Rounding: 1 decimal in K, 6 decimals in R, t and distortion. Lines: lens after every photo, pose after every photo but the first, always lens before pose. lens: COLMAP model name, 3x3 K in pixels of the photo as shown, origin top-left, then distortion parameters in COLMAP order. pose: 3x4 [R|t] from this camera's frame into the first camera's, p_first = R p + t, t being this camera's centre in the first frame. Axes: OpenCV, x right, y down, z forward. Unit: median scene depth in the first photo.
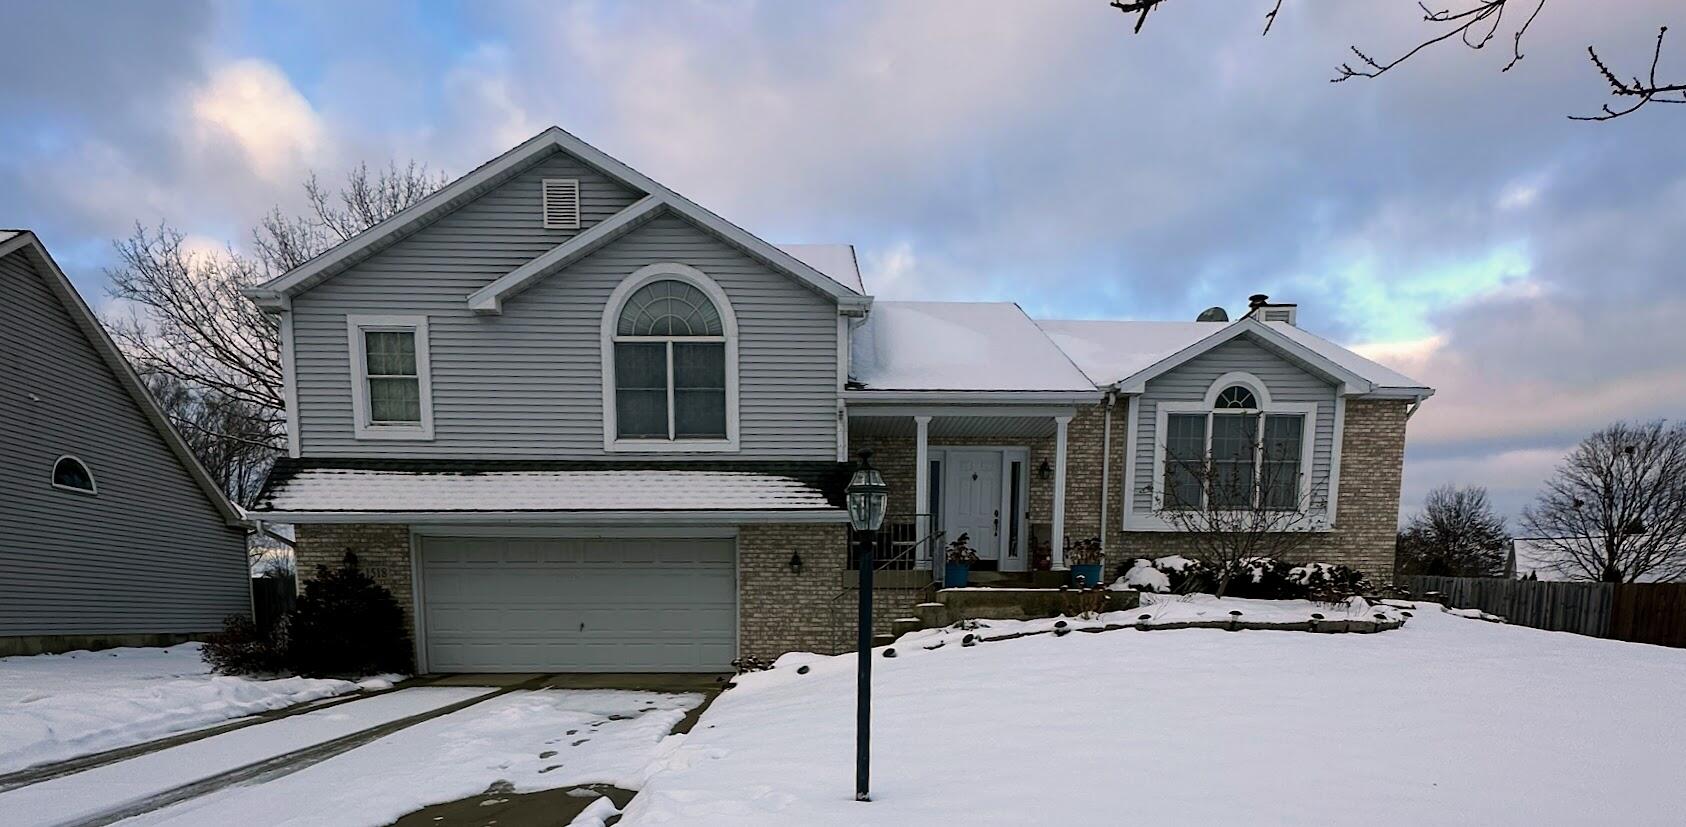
lens RADIAL K [[1069.1, 0, 843.7], [0, 1069.1, 415.1], [0, 0, 1]] dist [-0.009607, 0.002061]
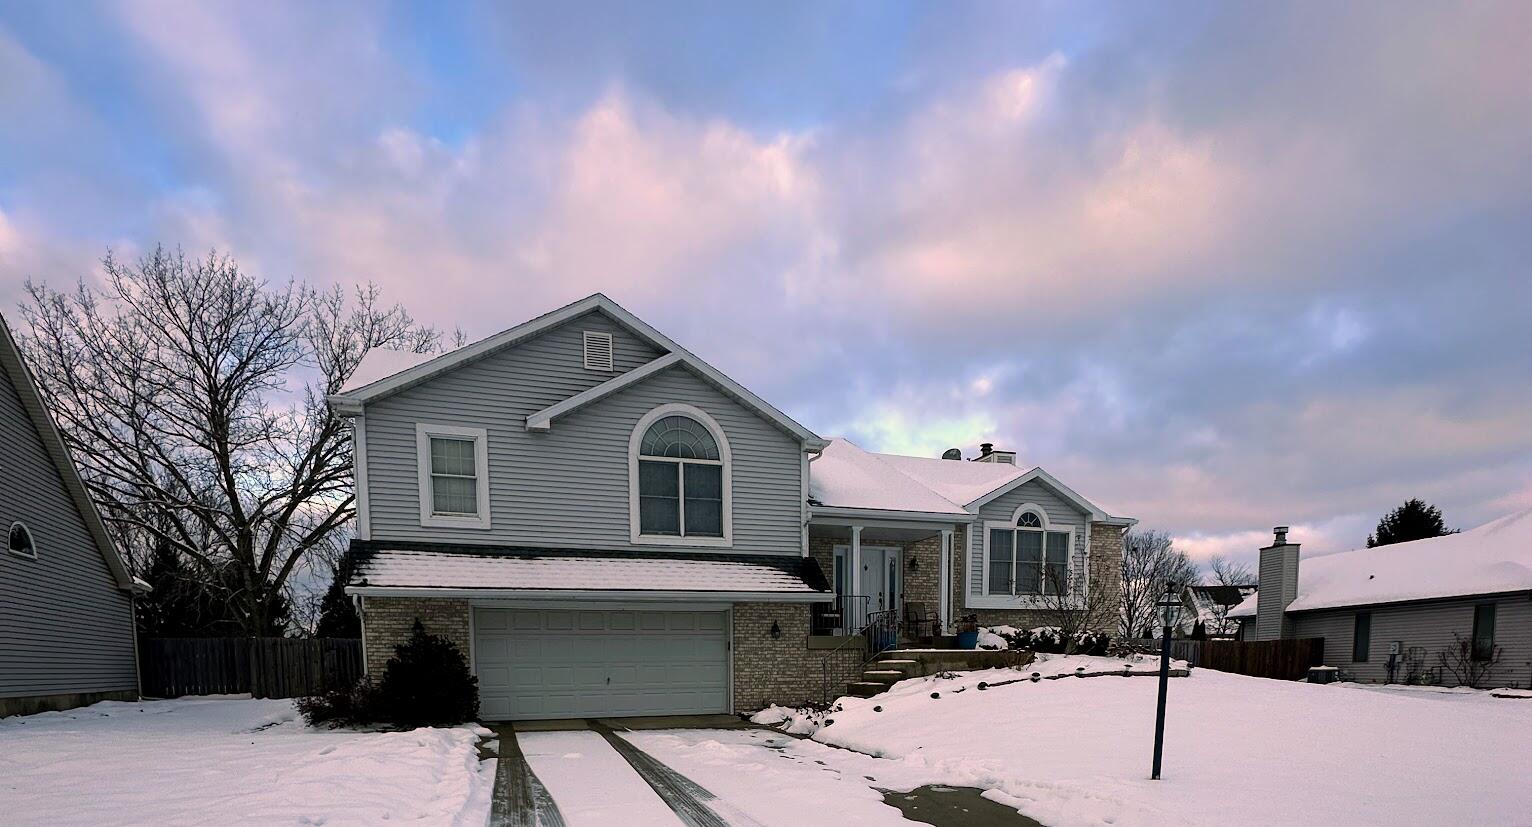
lens RADIAL K [[876.5, 0, 766.3], [0, 876.5, 413.8], [0, 0, 1]] dist [-0.004365, -0.000571]
pose [[0.946485, 0.078297, 0.313106, -0.412648], [-0.049347, 0.993828, -0.099350, -0.025134], [-0.318953, 0.078582, 0.944507, -0.079638]]
